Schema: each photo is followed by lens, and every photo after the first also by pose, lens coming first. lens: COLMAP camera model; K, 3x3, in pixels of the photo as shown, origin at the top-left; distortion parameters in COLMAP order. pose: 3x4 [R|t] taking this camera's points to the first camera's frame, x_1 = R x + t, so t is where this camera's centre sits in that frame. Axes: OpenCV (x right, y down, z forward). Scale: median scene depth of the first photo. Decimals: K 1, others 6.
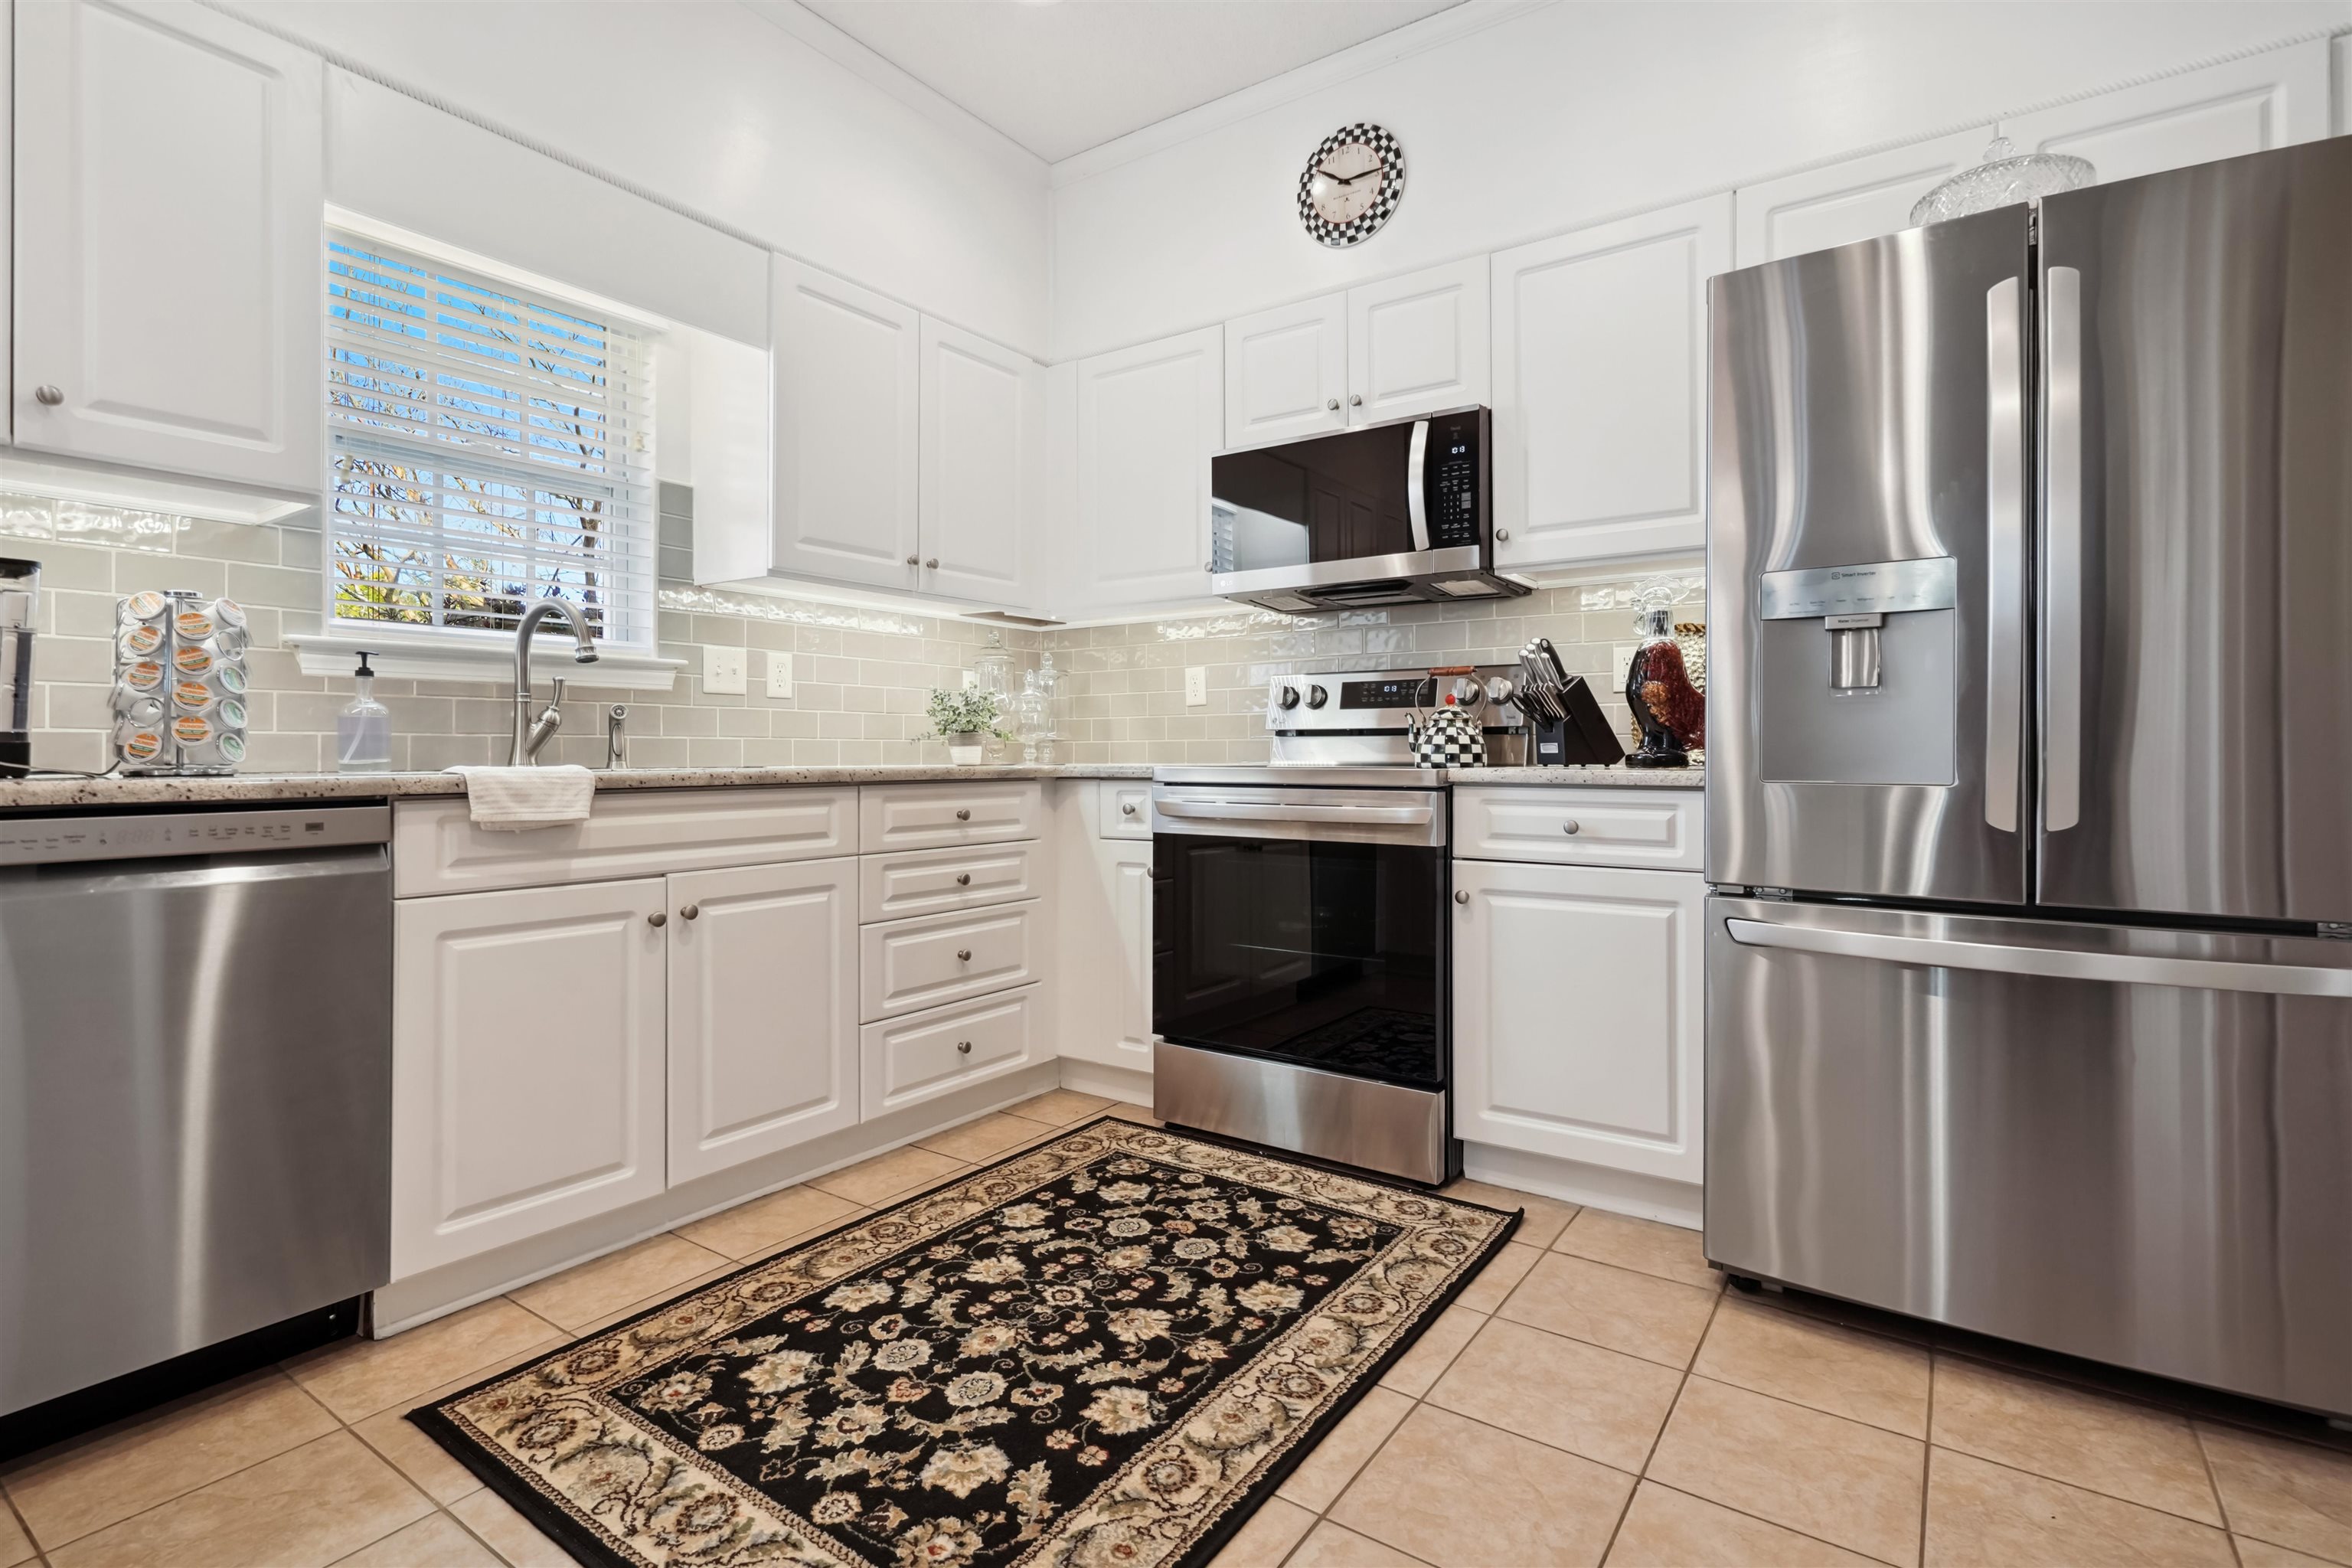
lens RADIAL K [[1140.0, 0, 1173.2], [0, 1140.0, 740.8], [0, 0, 1]] dist [0.000926, -0.000186]
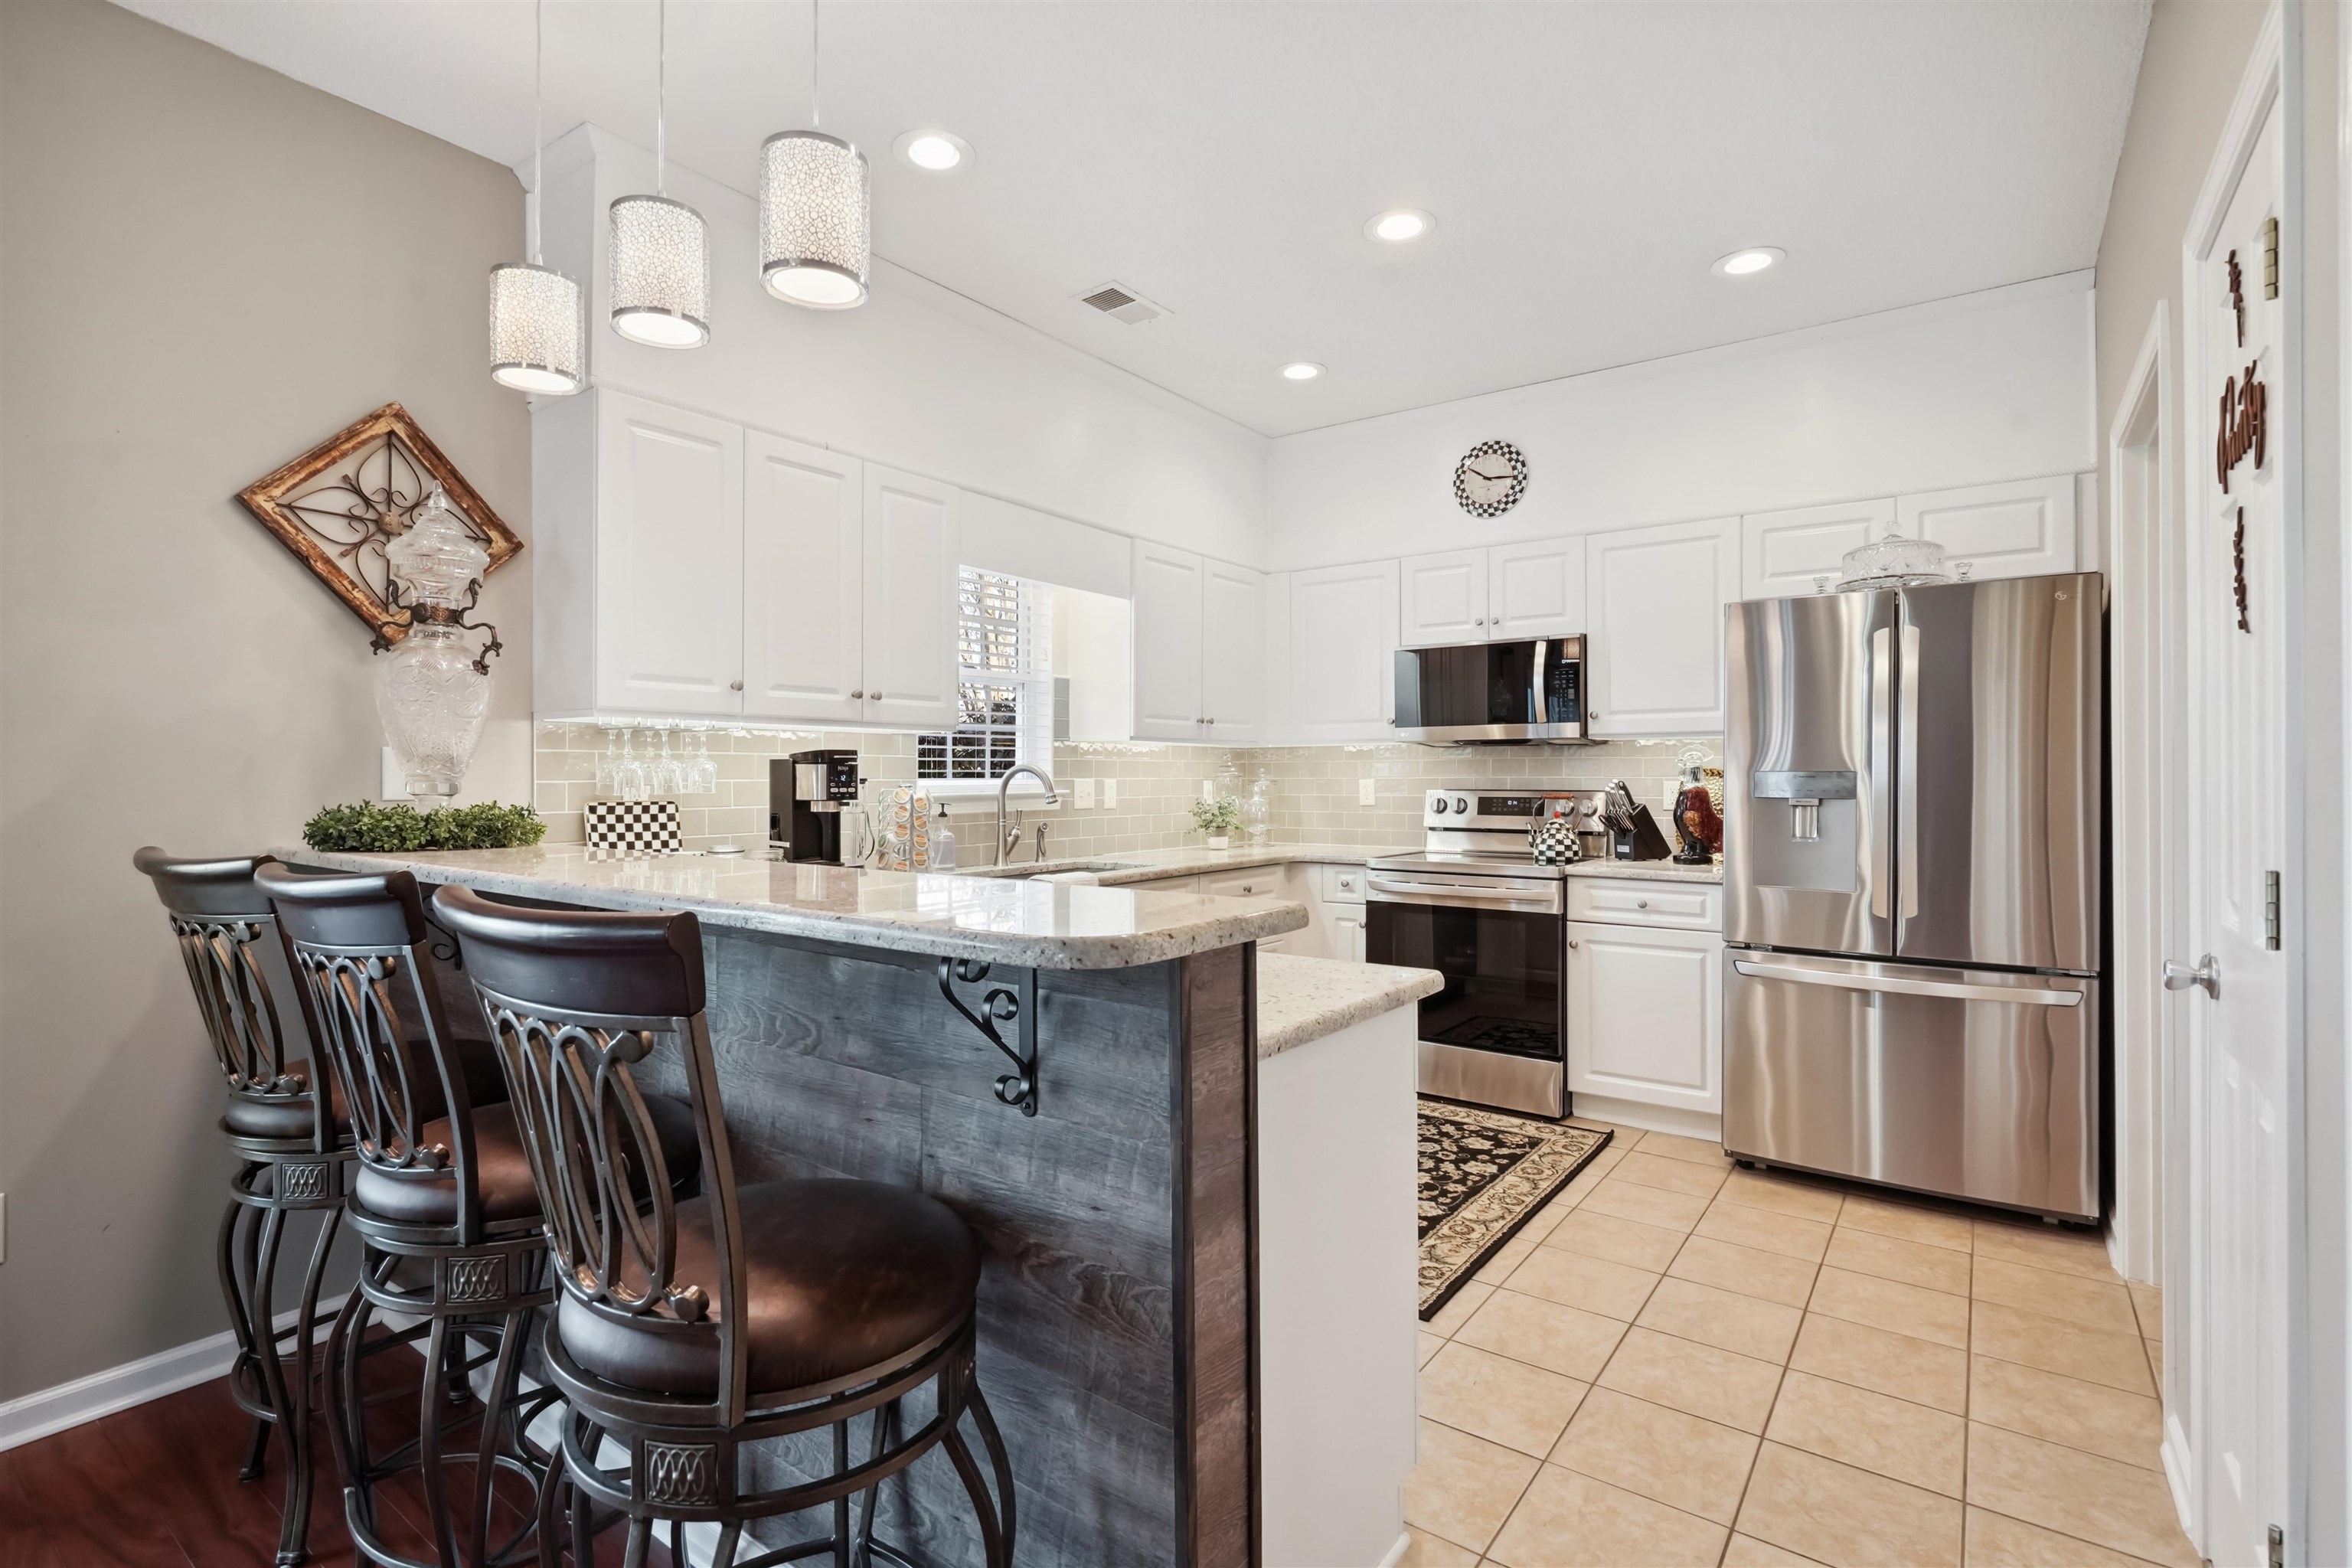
lens RADIAL K [[1089.7, 0, 1175.6], [0, 1089.7, 774.9], [0, 0, 1]] dist [-0.000194, 0.000025]
pose [[0.999564, 0.000277, -0.029514, -0.276011], [-0.000154, 0.999991, 0.004149, -0.114910], [0.029514, -0.004142, 0.999556, -0.592172]]
